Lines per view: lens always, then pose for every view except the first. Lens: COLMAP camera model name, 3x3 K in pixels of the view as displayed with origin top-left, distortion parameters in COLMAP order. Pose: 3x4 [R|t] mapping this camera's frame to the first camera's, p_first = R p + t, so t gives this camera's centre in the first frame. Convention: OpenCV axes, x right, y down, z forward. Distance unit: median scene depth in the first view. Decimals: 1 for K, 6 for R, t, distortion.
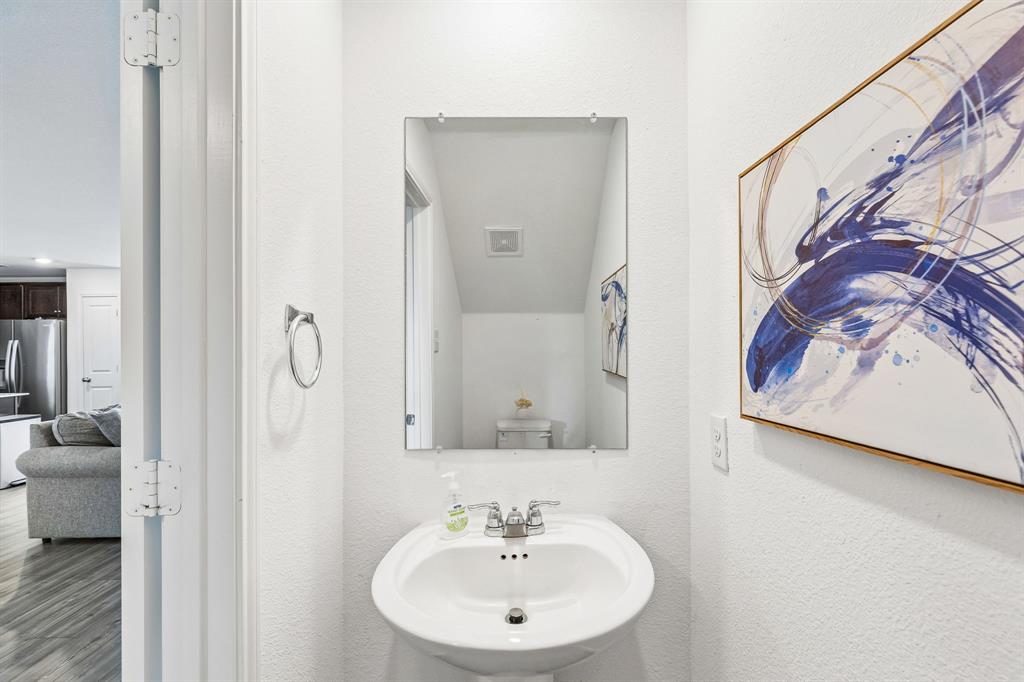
lens RADIAL K [[465.8, 0, 502.7], [0, 465.8, 337.2], [0, 0, 1]] dist [0.013558, -0.002142]
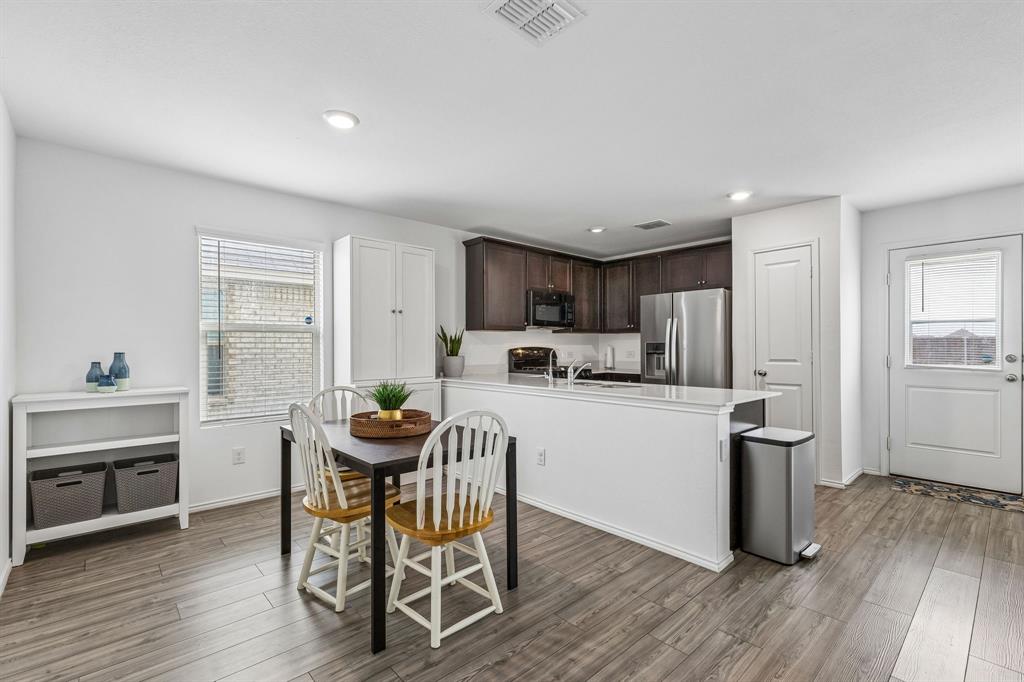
lens RADIAL K [[465.8, 0, 517.0], [0, 465.8, 348.7], [0, 0, 1]] dist [0.013558, -0.002142]
pose [[0.699180, 0.009972, -0.714876, -0.650547], [0.002880, 0.999855, 0.016764, 0.042837], [0.714940, -0.013779, 0.699050, 0.258958]]
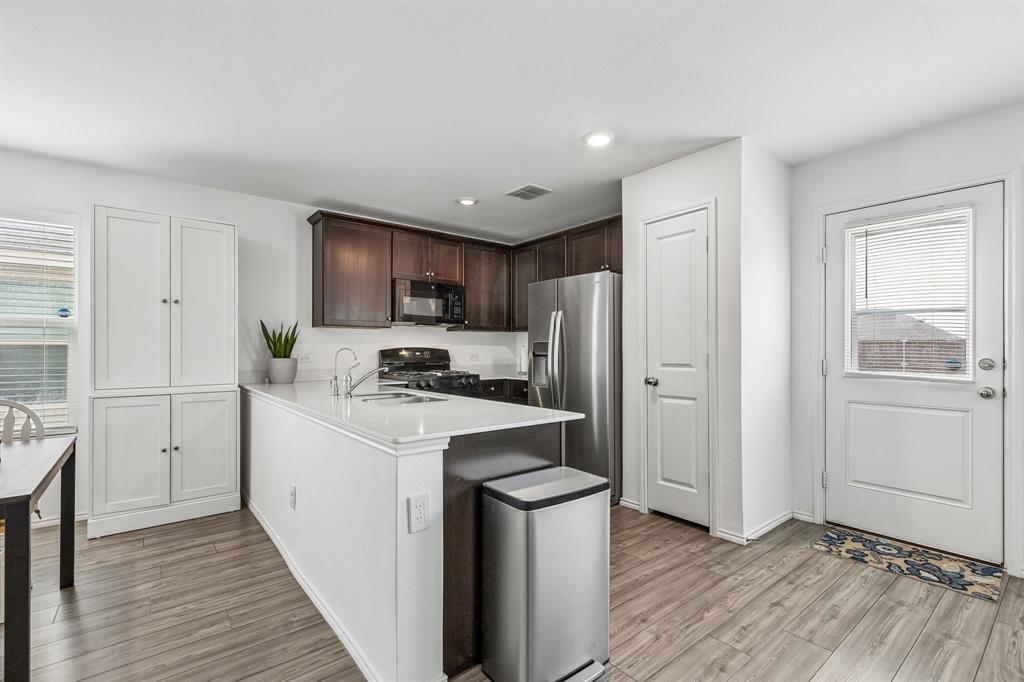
lens RADIAL K [[465.8, 0, 527.1], [0, 465.8, 347.9], [0, 0, 1]] dist [0.013558, -0.002142]
pose [[0.648477, 0.005416, -0.761215, -0.586180], [0.001975, 0.999959, 0.008798, 0.048955], [0.761232, -0.007209, 0.648440, 0.562987]]
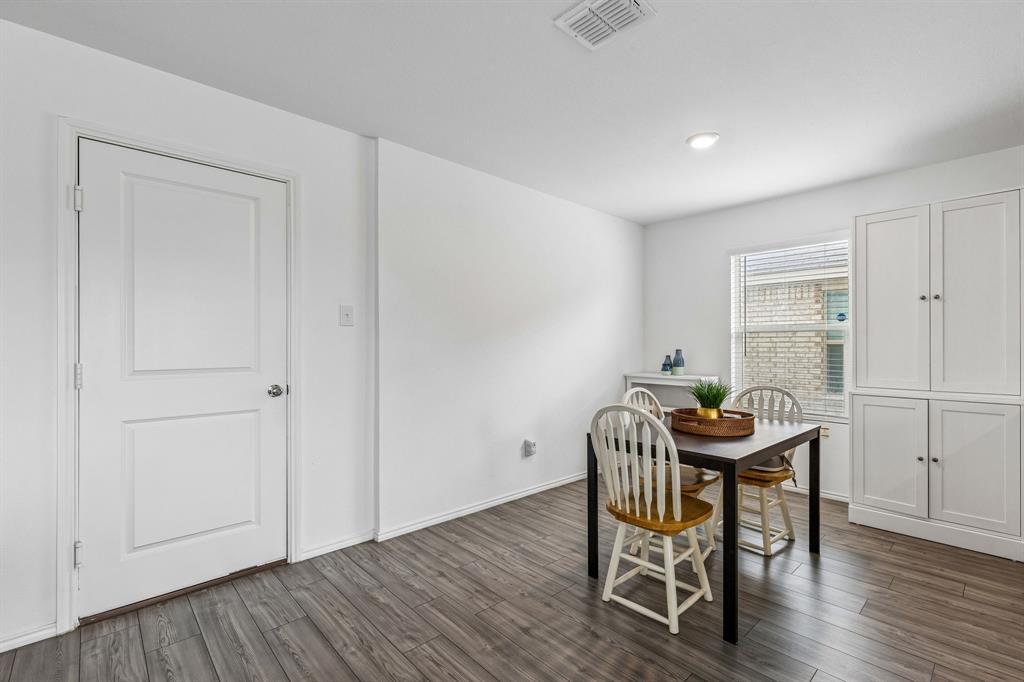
lens RADIAL K [[465.8, 0, 512.6], [0, 465.8, 347.4], [0, 0, 1]] dist [0.013558, -0.002142]
pose [[-0.724753, 0.009661, -0.688941, -0.604626], [0.009748, 0.999945, 0.003768, 0.045541], [0.688940, -0.003985, -0.724808, 0.653968]]
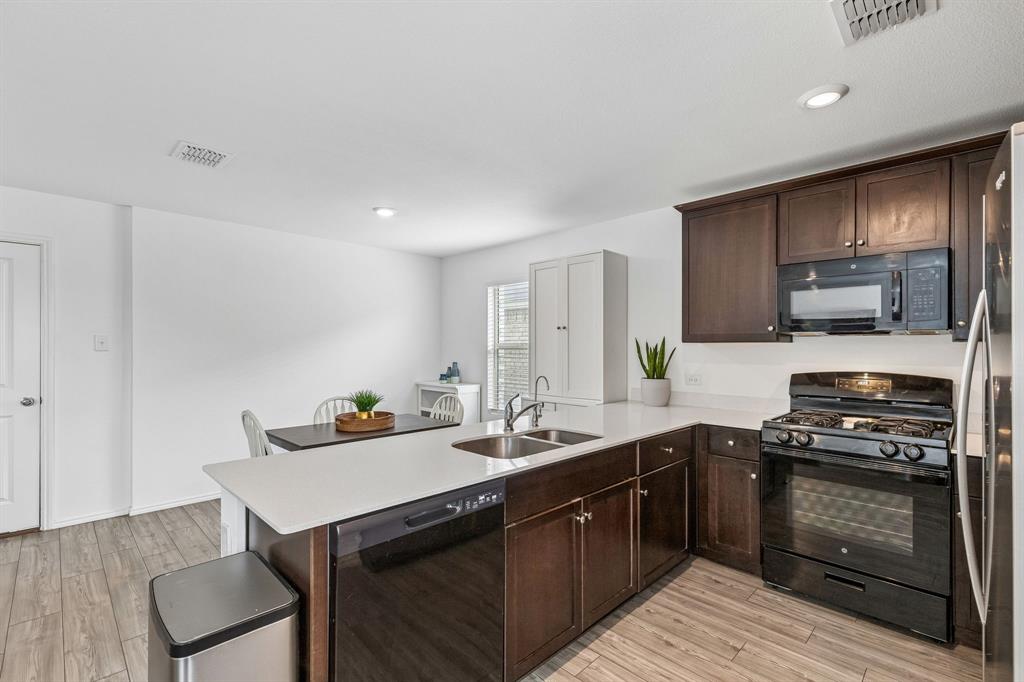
lens RADIAL K [[465.8, 0, 510.4], [0, 465.8, 347.7], [0, 0, 1]] dist [0.013558, -0.002142]
pose [[-0.698298, 0.010156, -0.715735, -0.732967], [0.012196, 0.999923, 0.002290, 0.025862], [0.715703, -0.007130, -0.698368, 0.998005]]
